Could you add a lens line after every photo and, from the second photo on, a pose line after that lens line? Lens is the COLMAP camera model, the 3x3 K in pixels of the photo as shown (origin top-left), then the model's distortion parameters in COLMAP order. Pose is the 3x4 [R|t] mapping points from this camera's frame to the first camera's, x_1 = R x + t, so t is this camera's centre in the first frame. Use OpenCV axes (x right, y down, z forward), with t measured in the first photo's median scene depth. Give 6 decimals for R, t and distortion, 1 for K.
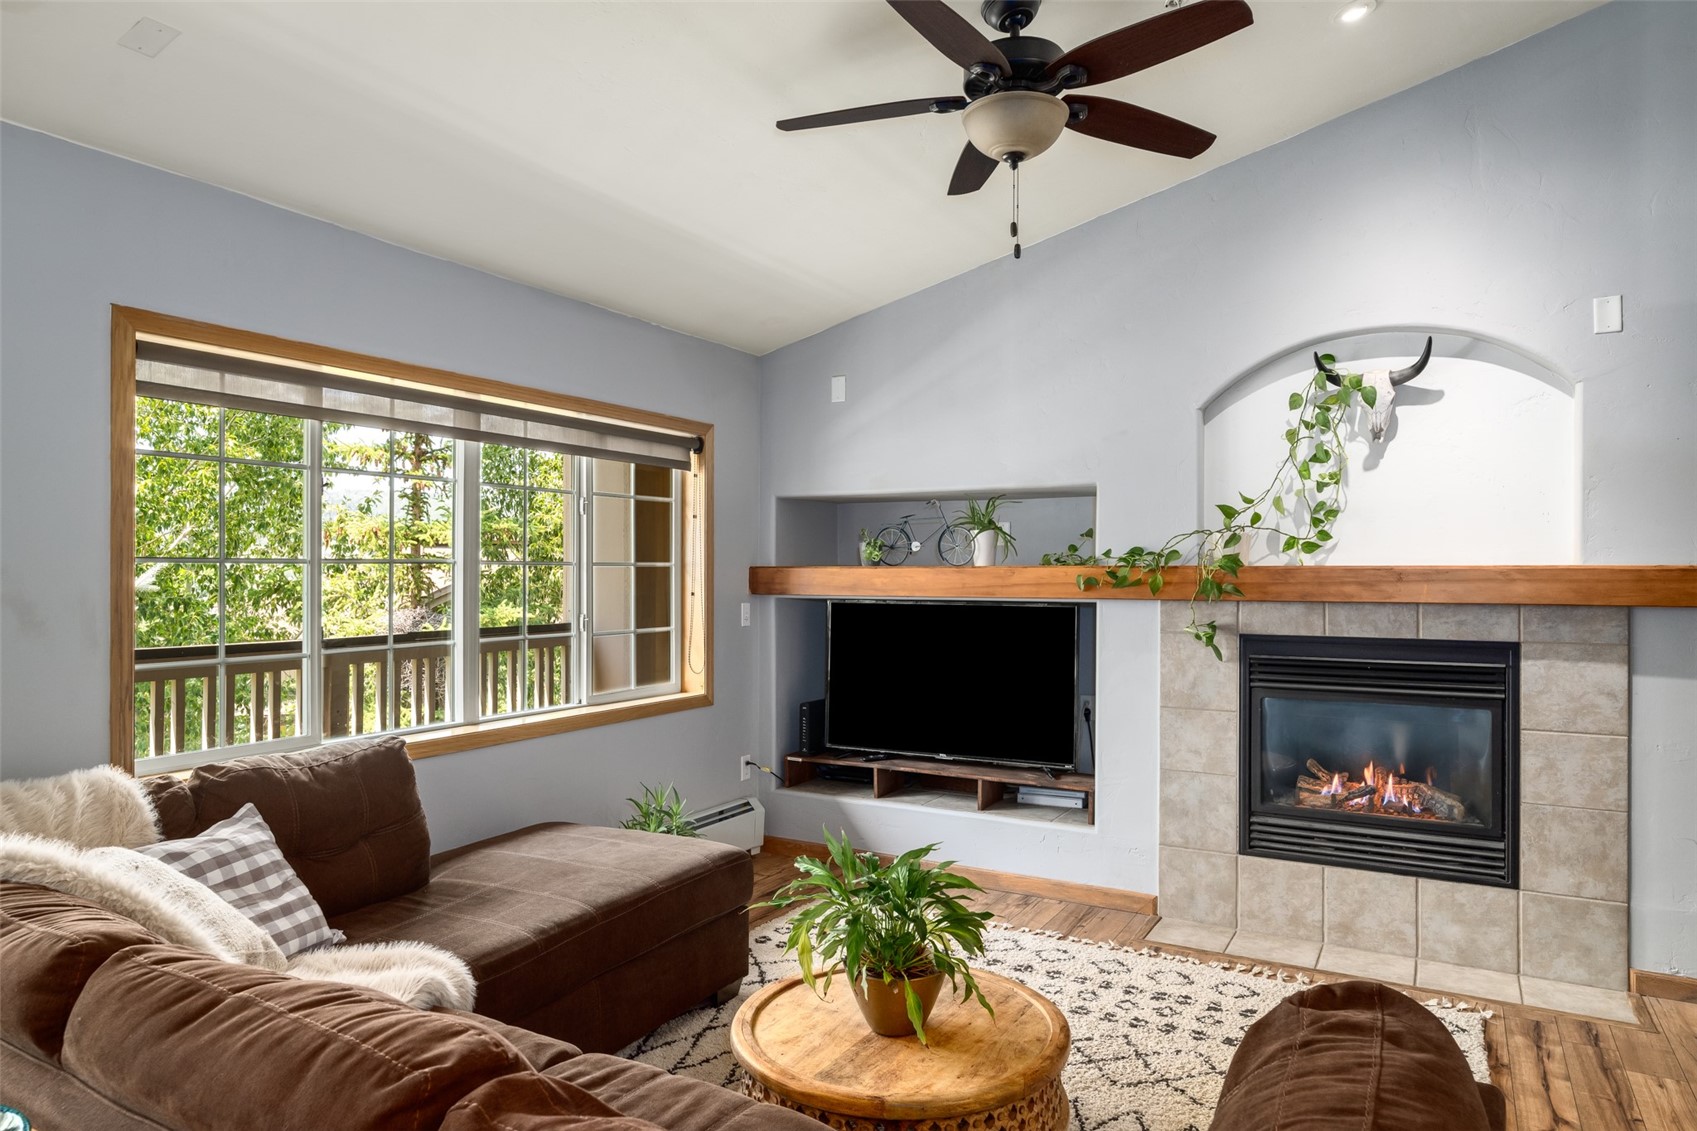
lens RADIAL K [[1078.7, 0, 838.1], [0, 1078.7, 573.0], [0, 0, 1]] dist [0.000041, -0.000441]
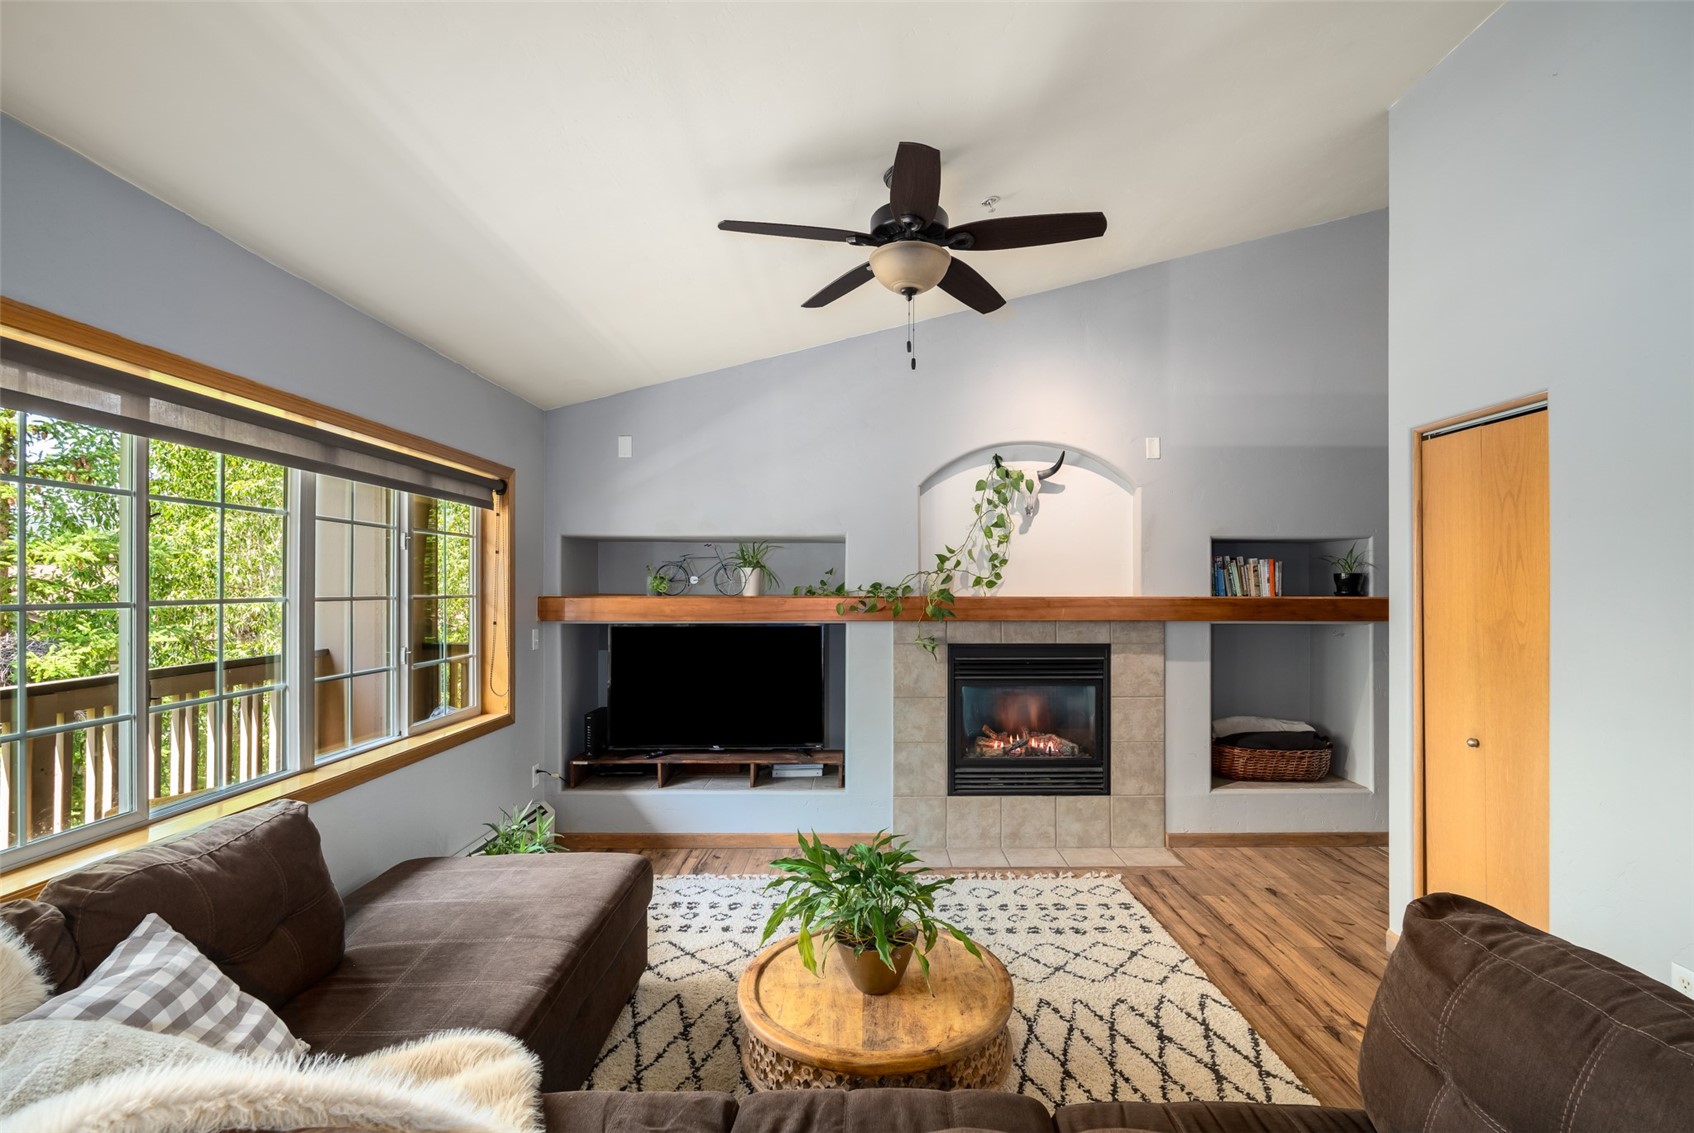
lens RADIAL K [[782.5, 0, 889.7], [0, 782.5, 586.1], [0, 0, 1]] dist [-0.002580, 0.000456]
pose [[0.858007, 0.000489, 0.513638, -0.240529], [0.001447, 0.999993, -0.003369, -0.017832], [-0.513636, 0.003634, 0.858001, 0.140803]]
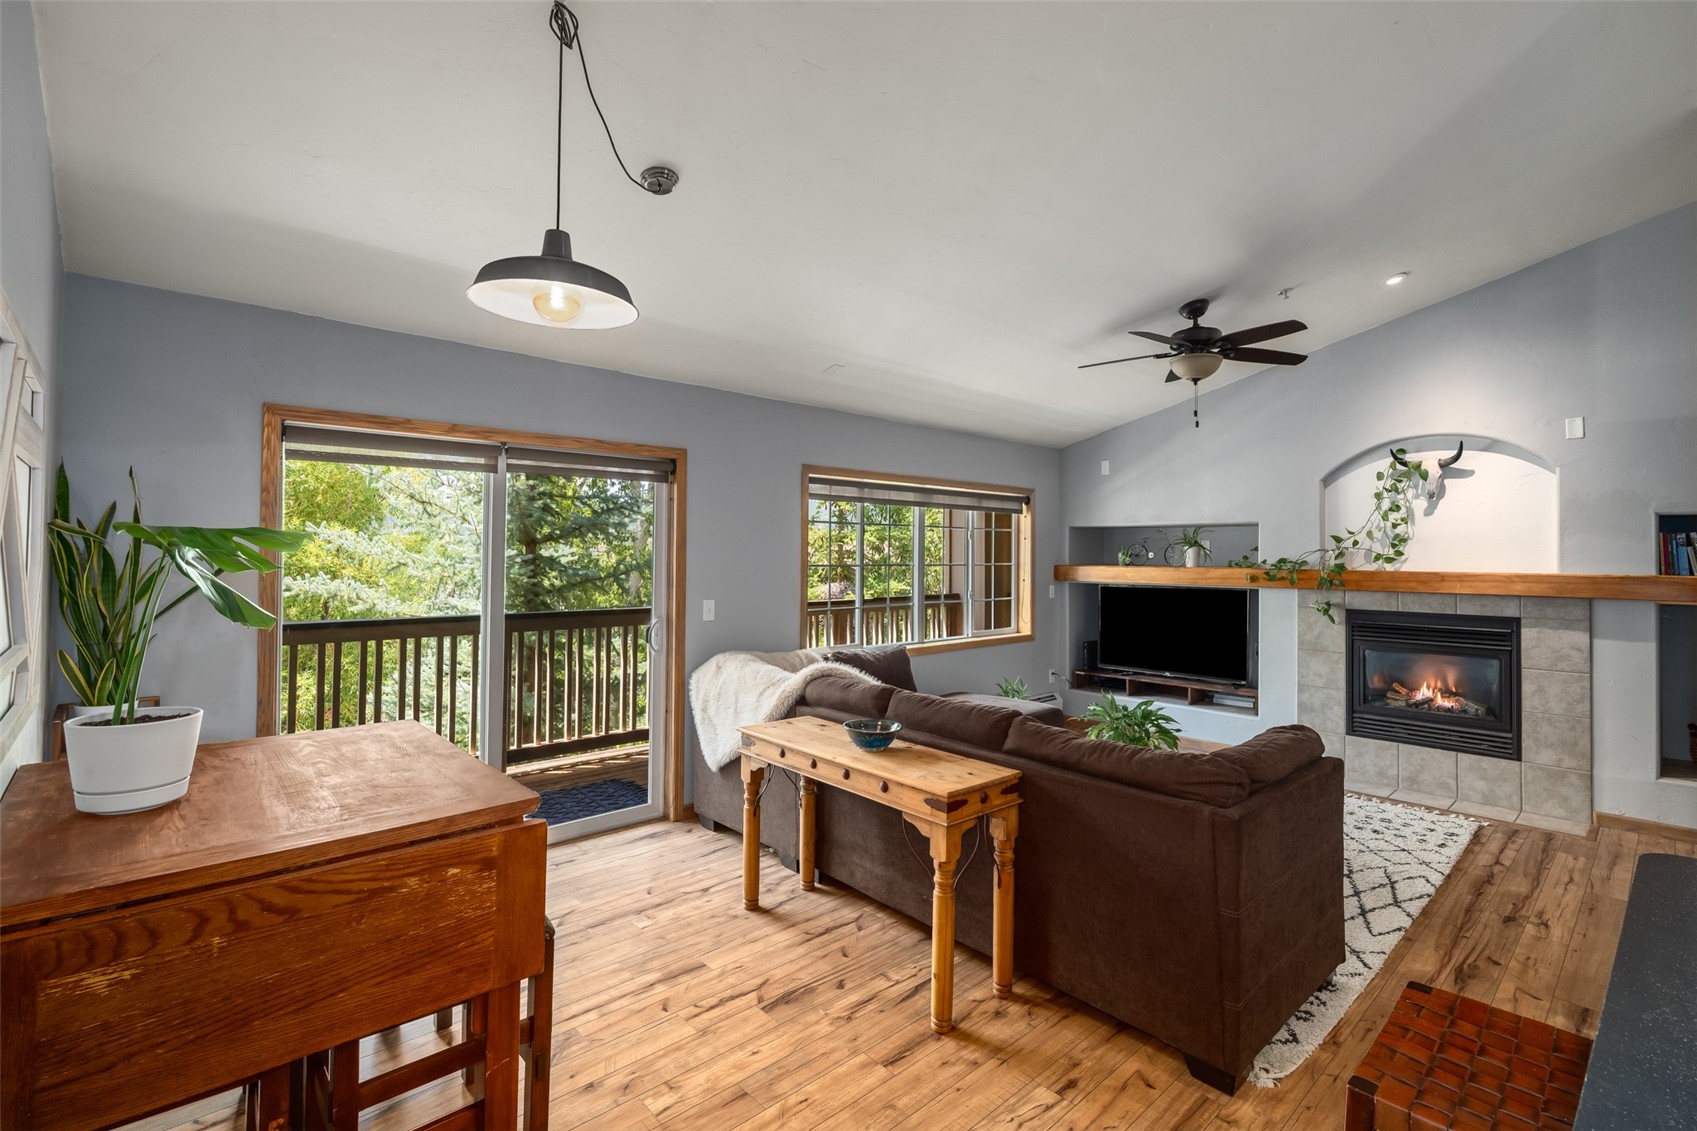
lens RADIAL K [[783.8, 0, 862.9], [0, 783.8, 539.7], [0, 0, 1]] dist [-0.002580, 0.000456]
pose [[0.957696, -0.000009, -0.287782, -0.013436], [-0.006138, 0.999772, -0.020459, -0.025530], [0.287716, 0.021359, 0.957478, -0.457859]]
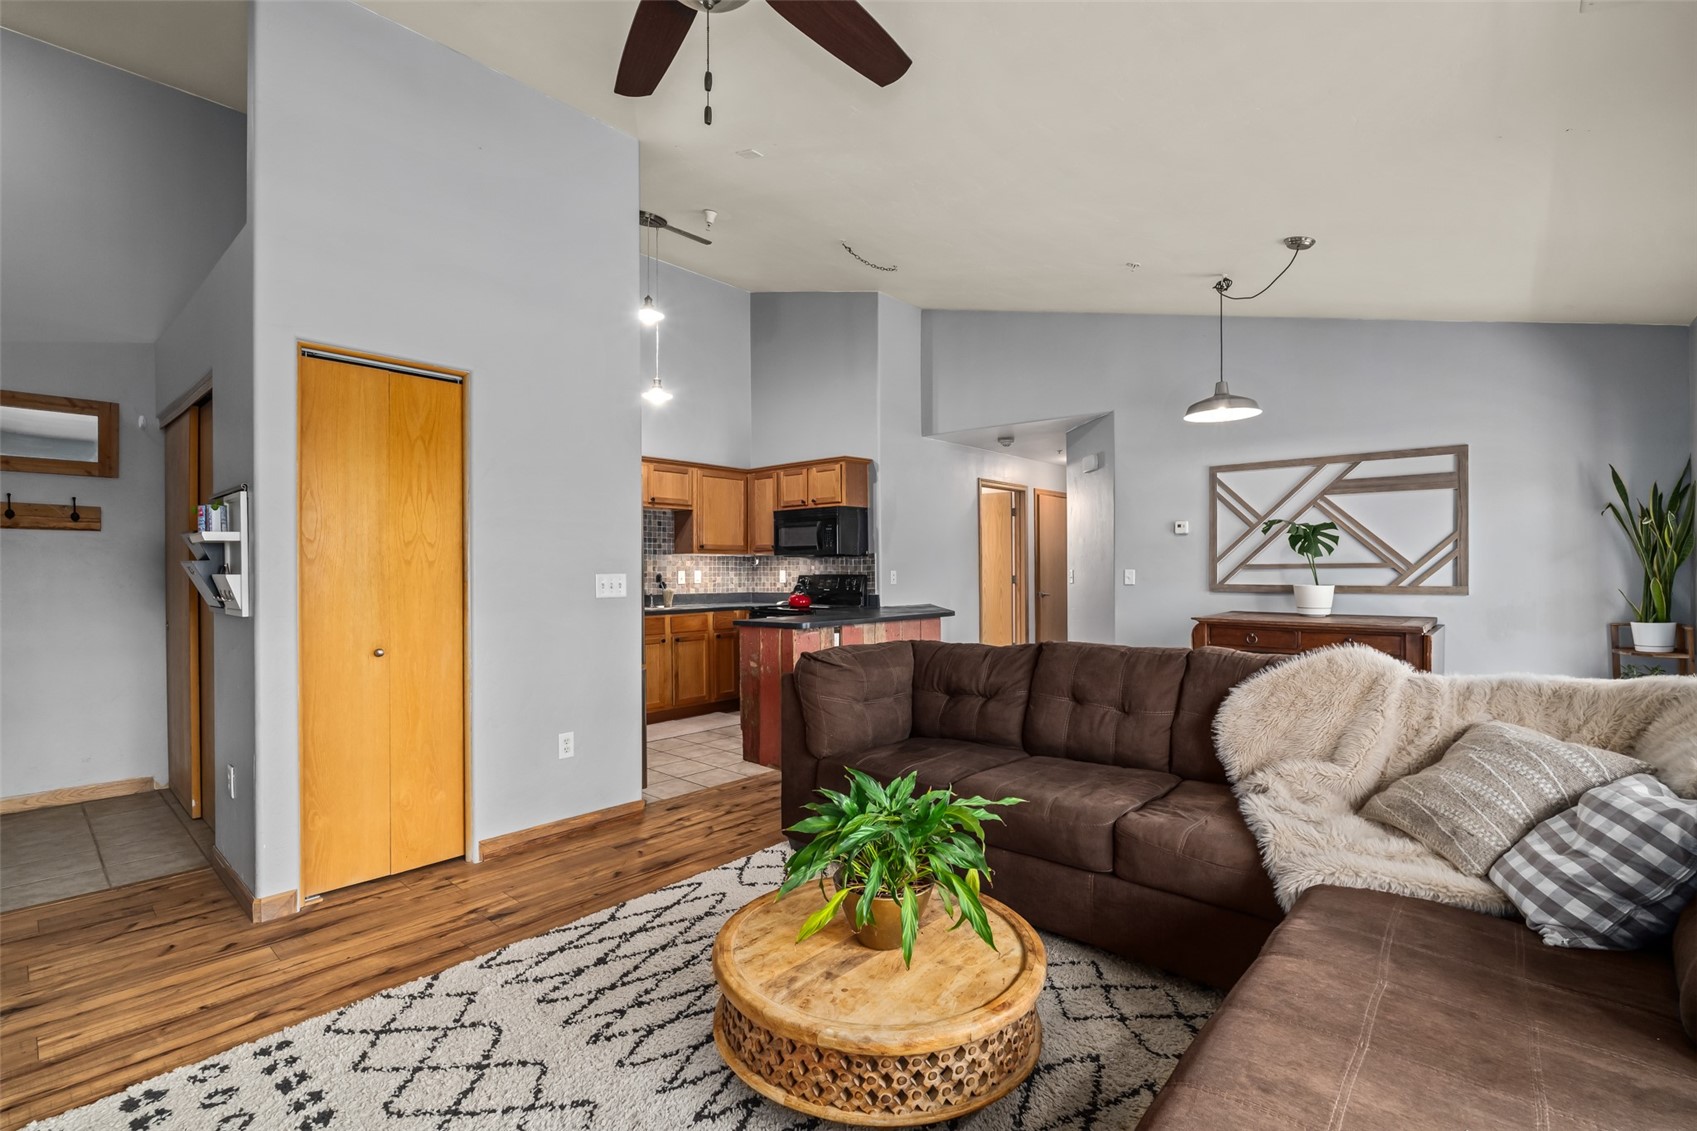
lens RADIAL K [[783.8, 0, 810.6], [0, 783.8, 565.0], [0, 0, 1]] dist [-0.002580, 0.000456]
pose [[-0.972215, -0.002353, 0.234080, -0.037341], [-0.003978, 0.999971, -0.006472, 0.035202], [-0.234058, -0.007224, -0.972196, 1.091537]]
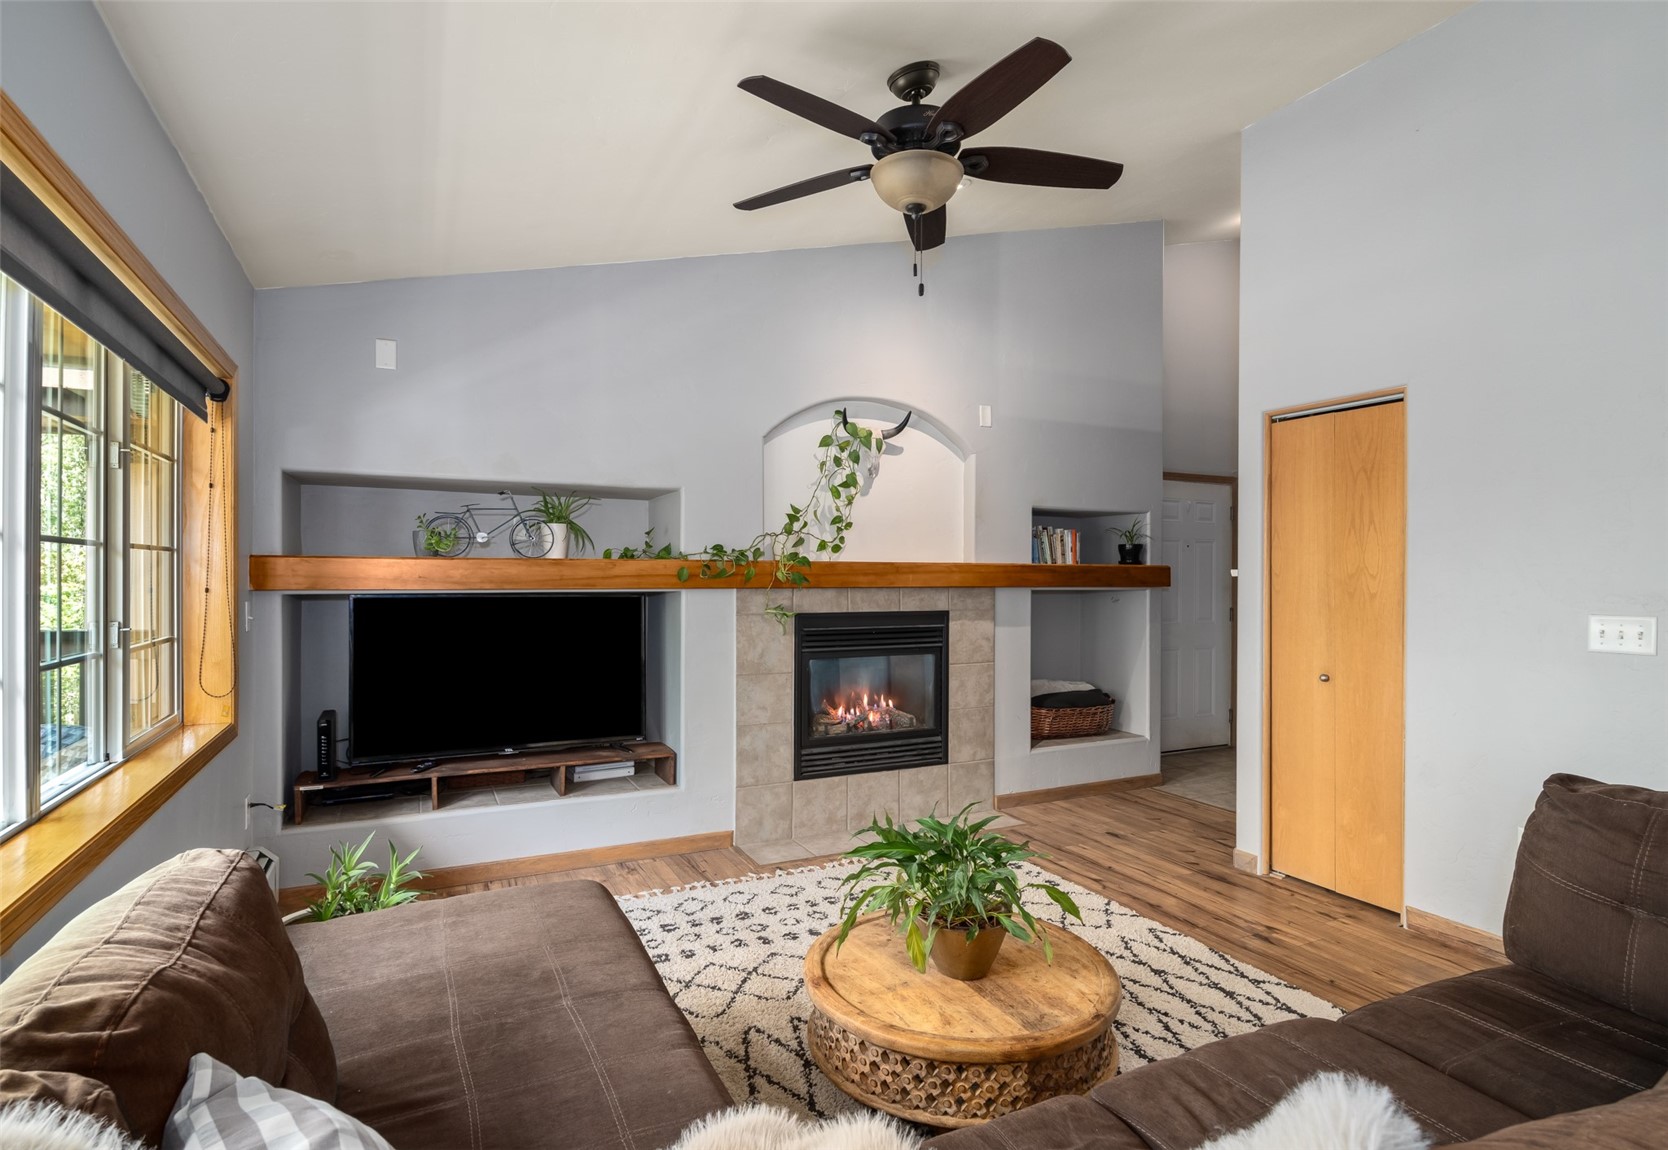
lens RADIAL K [[839.4, 0, 858.2], [0, 839.4, 579.9], [0, 0, 1]] dist [-0.006555, 0.003577]
pose [[0.554246, -0.004094, 0.832343, -0.443782], [-0.001625, 0.999981, 0.006001, 0.010089], [-0.832351, -0.004679, 0.554229, 0.380233]]
